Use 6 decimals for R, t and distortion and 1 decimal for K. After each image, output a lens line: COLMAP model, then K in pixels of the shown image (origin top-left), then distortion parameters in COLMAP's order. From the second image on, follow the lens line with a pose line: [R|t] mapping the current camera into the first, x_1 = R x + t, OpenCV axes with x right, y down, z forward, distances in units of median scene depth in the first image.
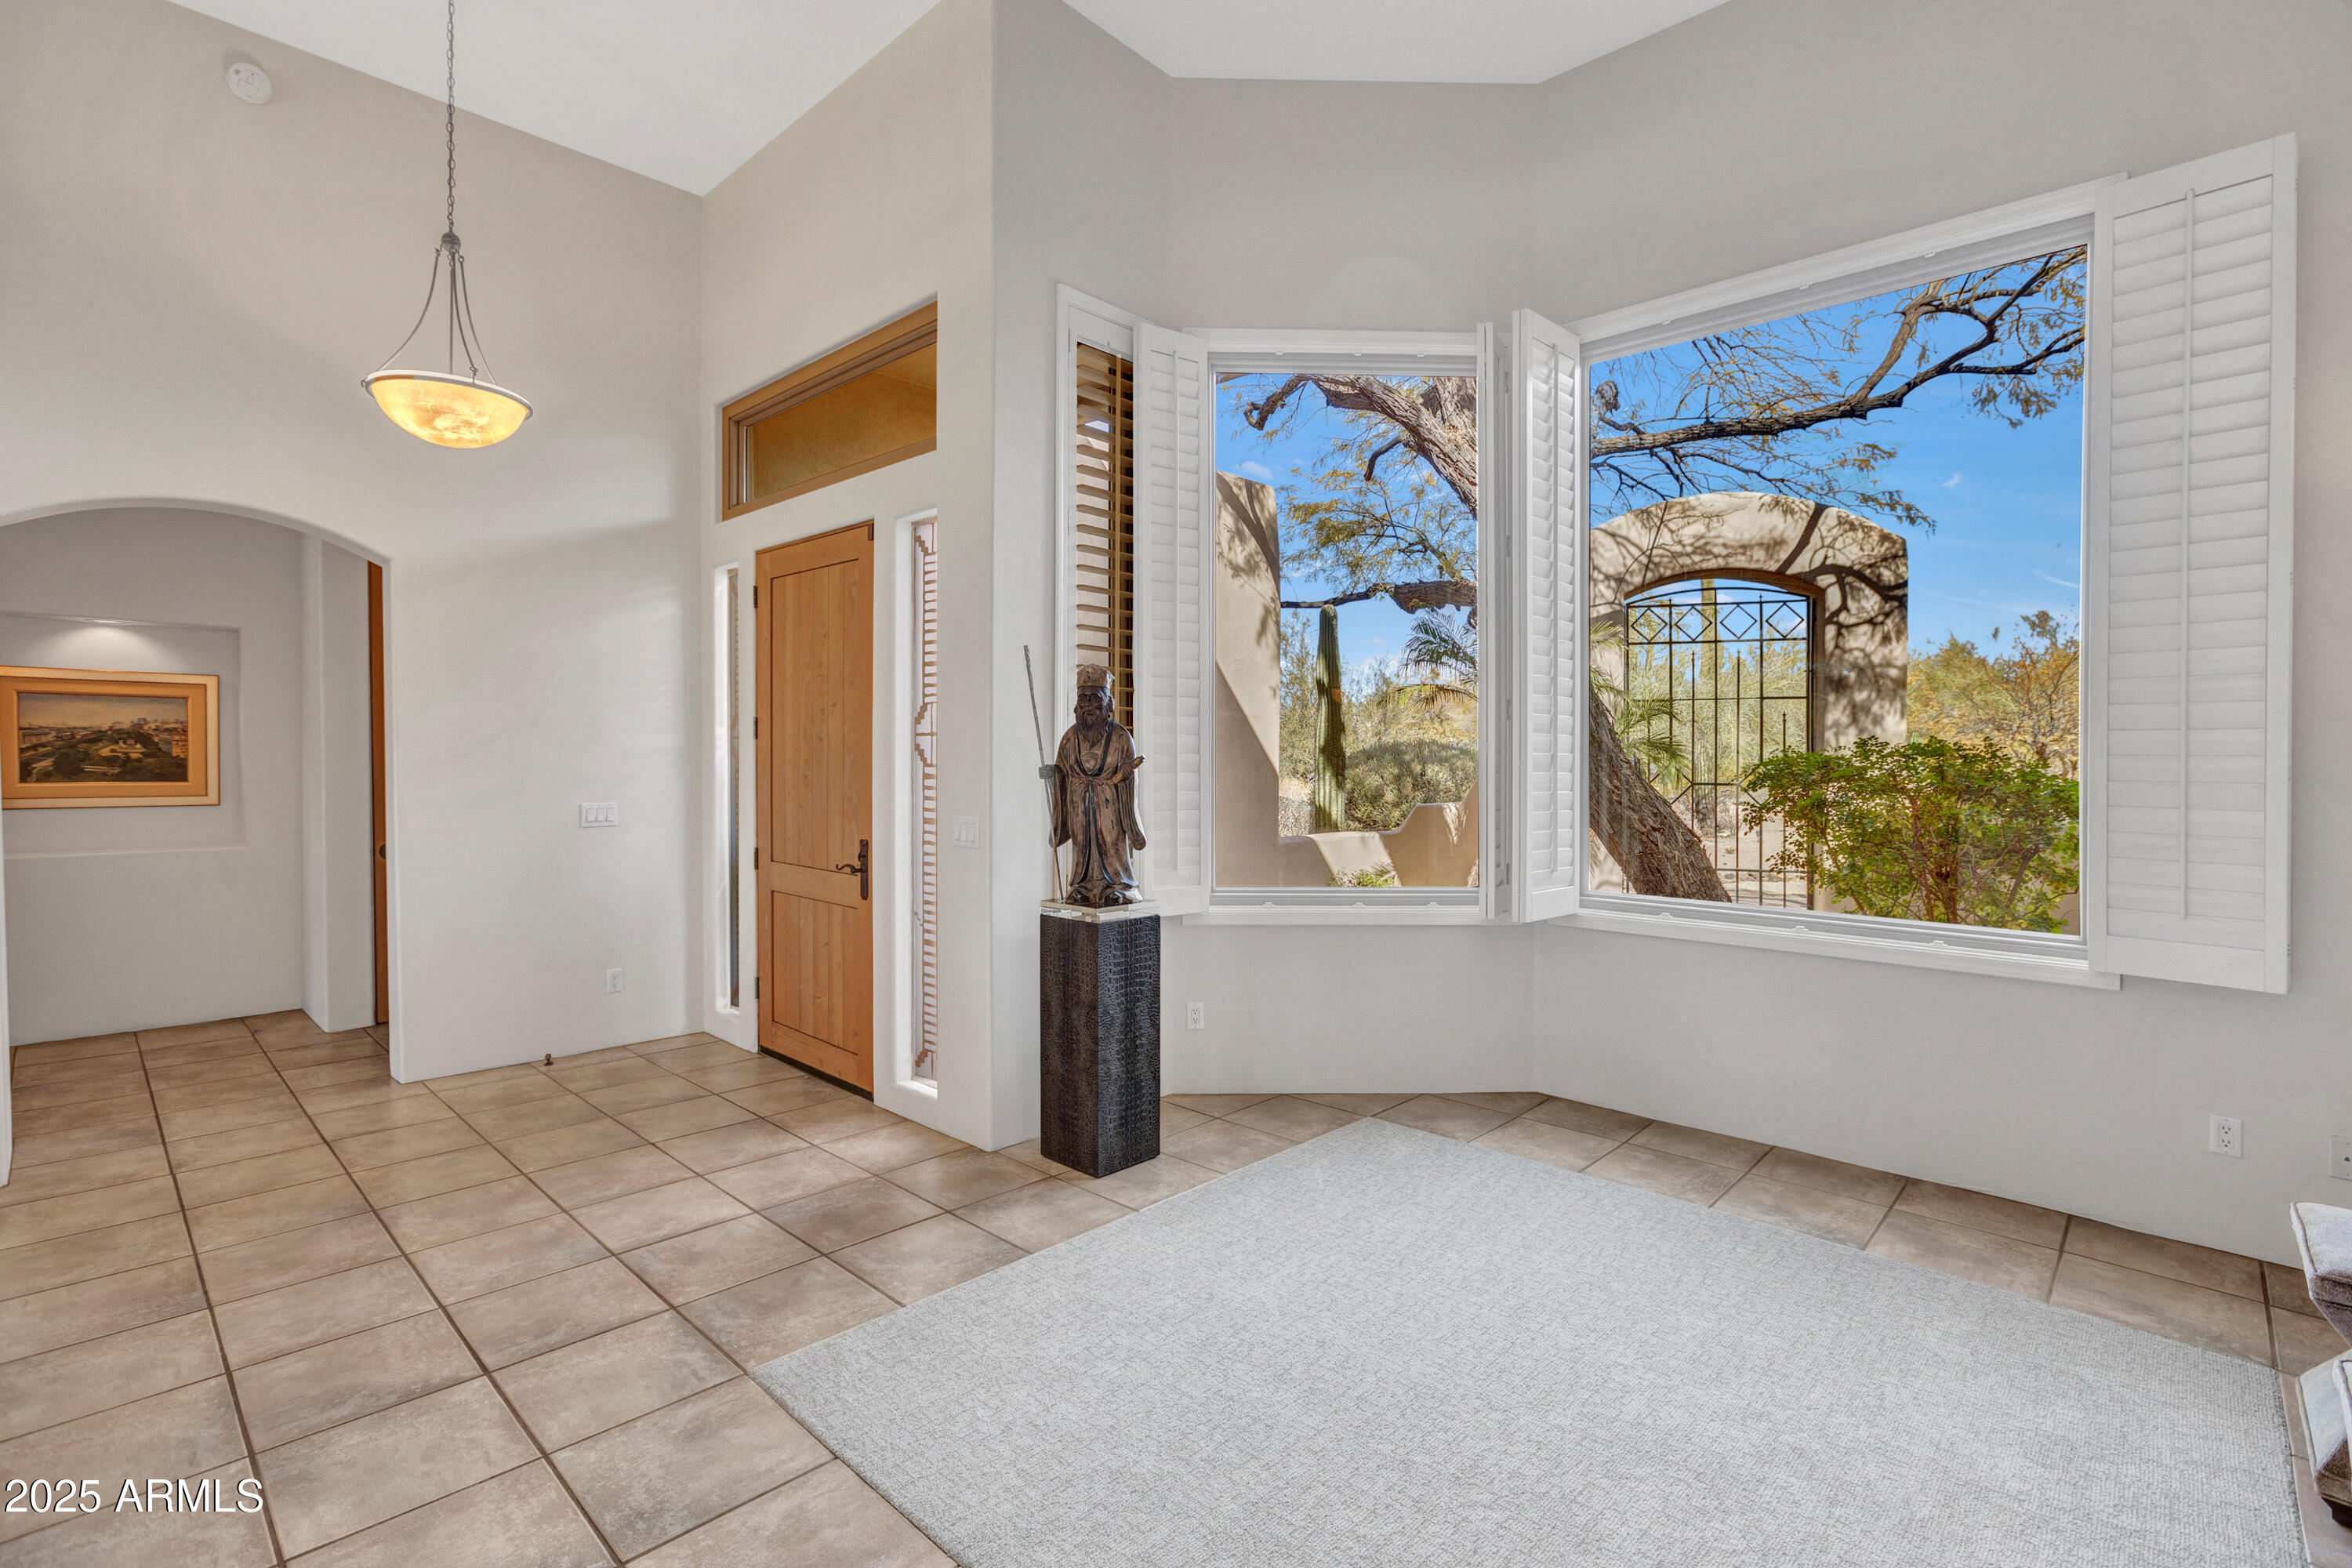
lens RADIAL K [[1104.8, 0, 1170.7], [0, 1104.8, 785.5], [0, 0, 1]] dist [-0.031923, 0.010472]
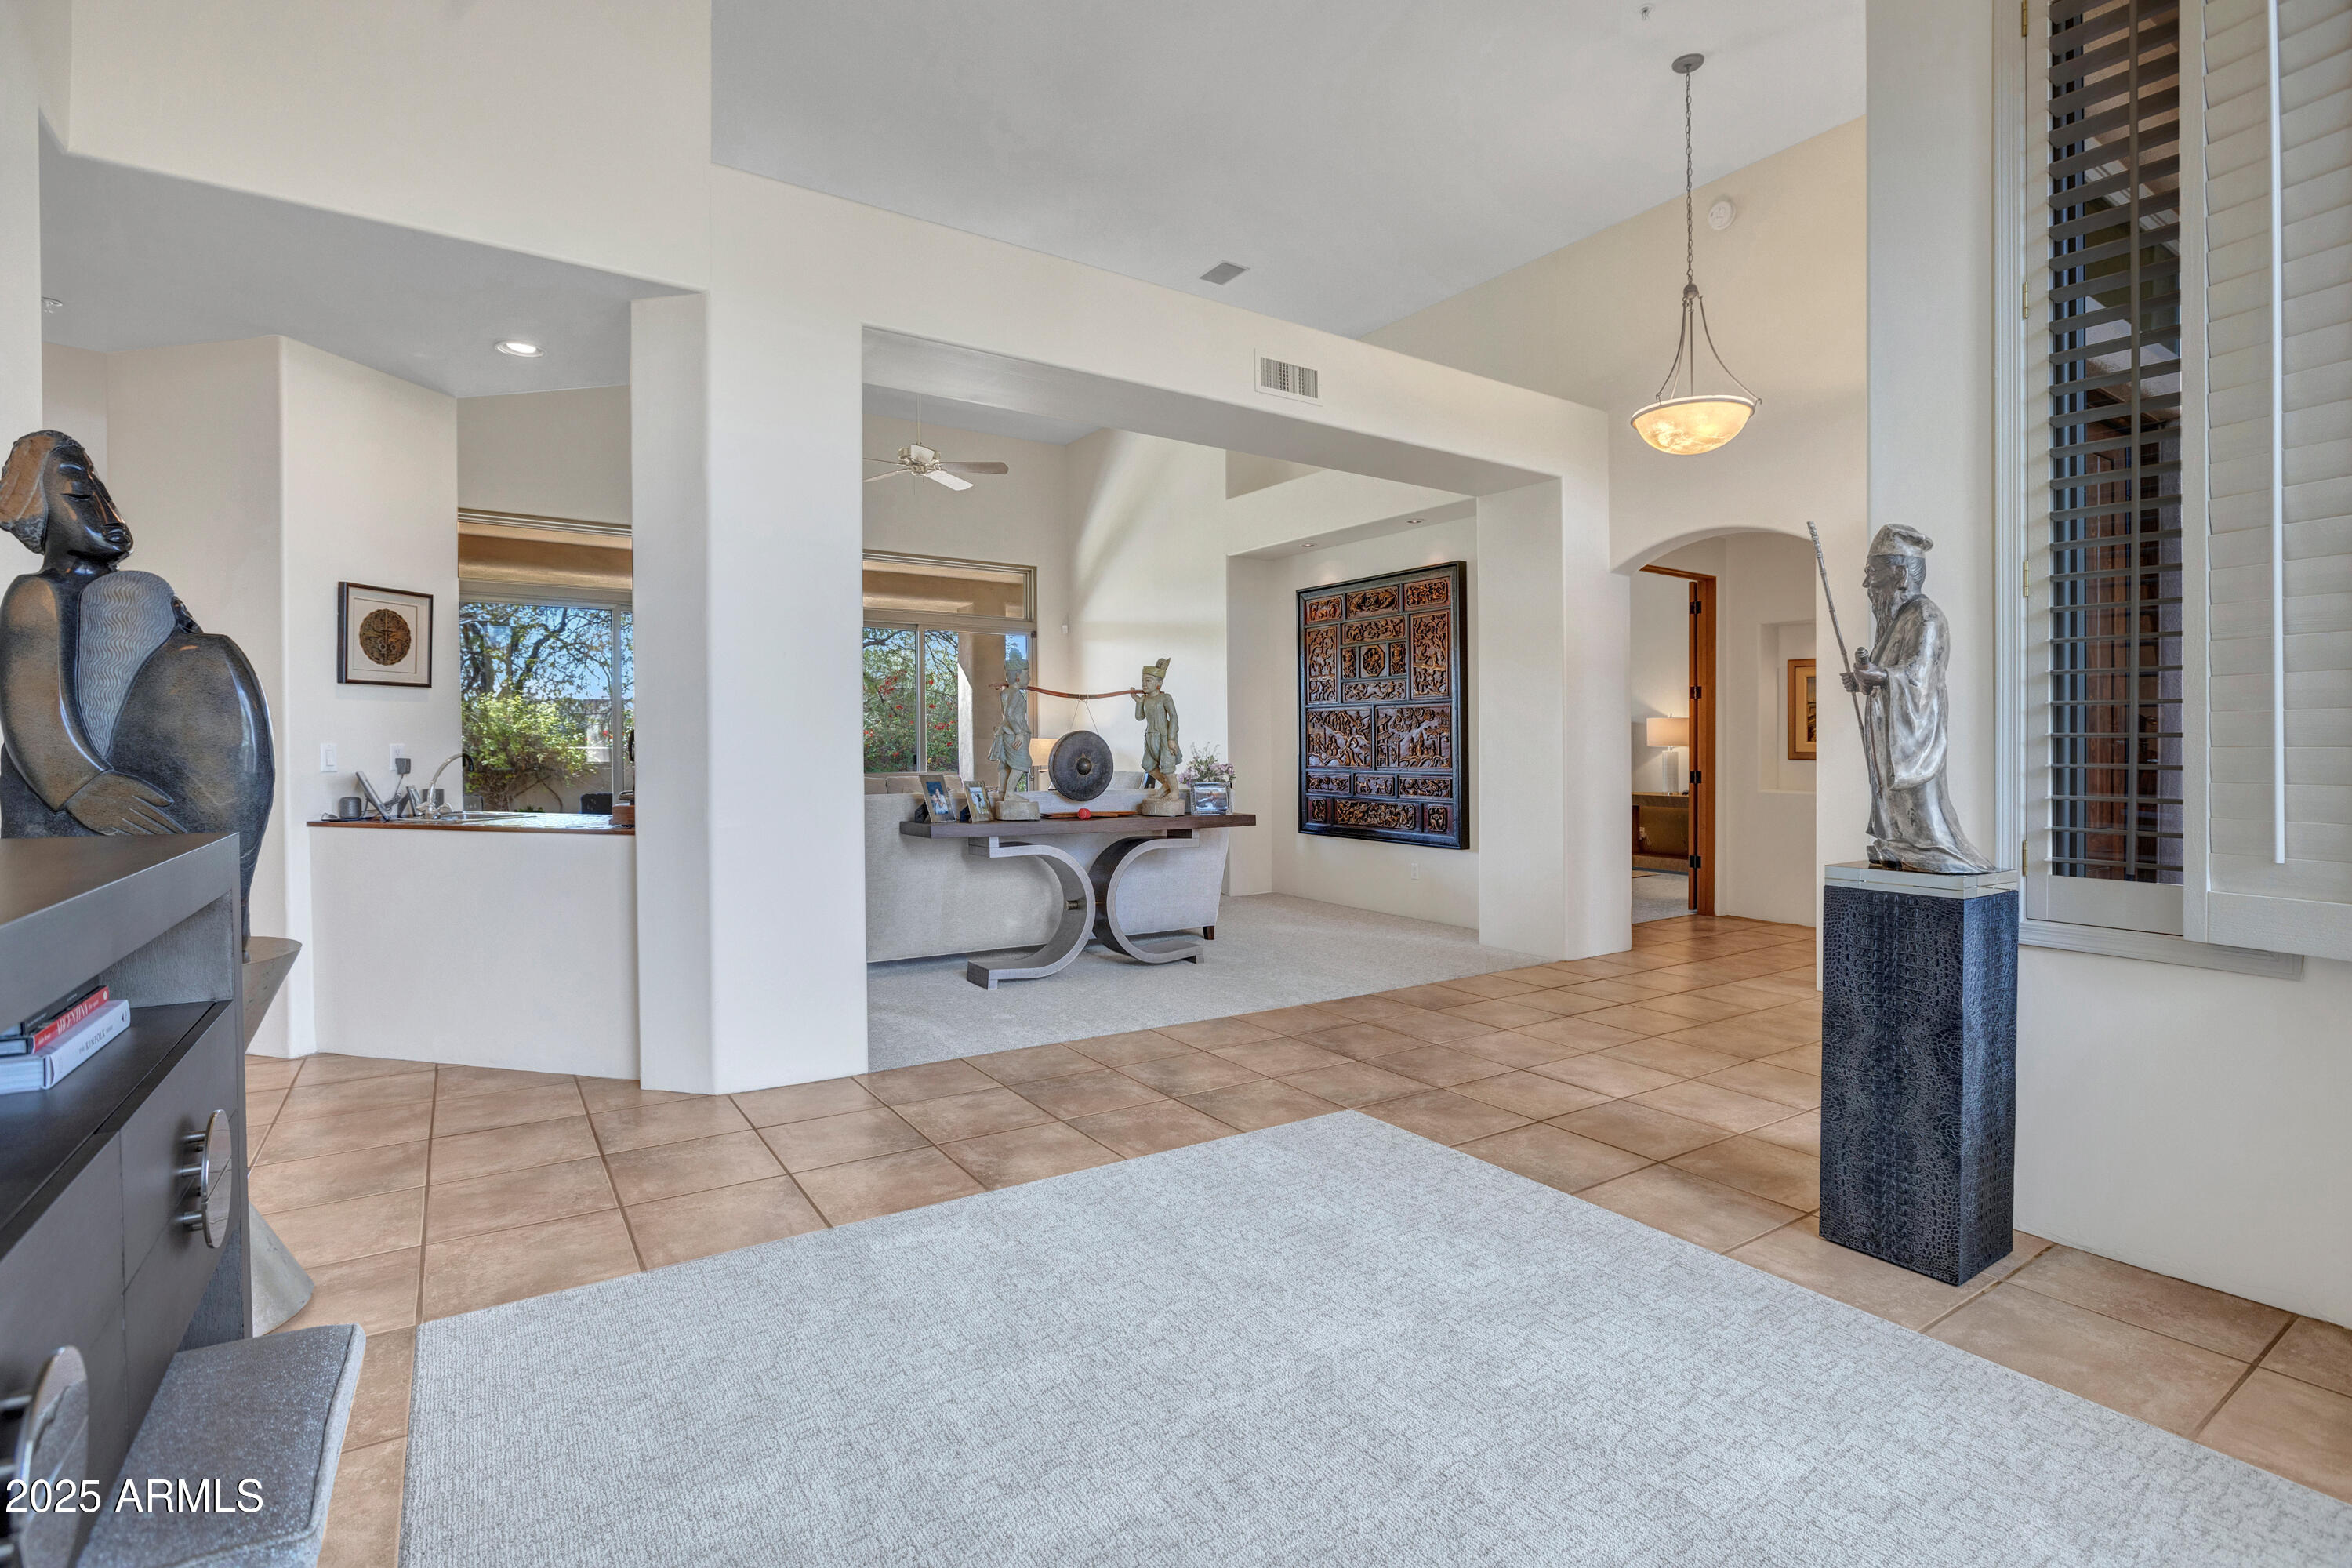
lens RADIAL K [[1104.8, 0, 1180.2], [0, 1104.8, 758.8], [0, 0, 1]] dist [-0.031923, 0.010472]
pose [[-0.221000, 0.002866, -0.975270, 0.828927], [-0.029520, 0.999518, 0.009627, 0.049715], [0.974827, 0.030918, -0.220809, 0.829894]]
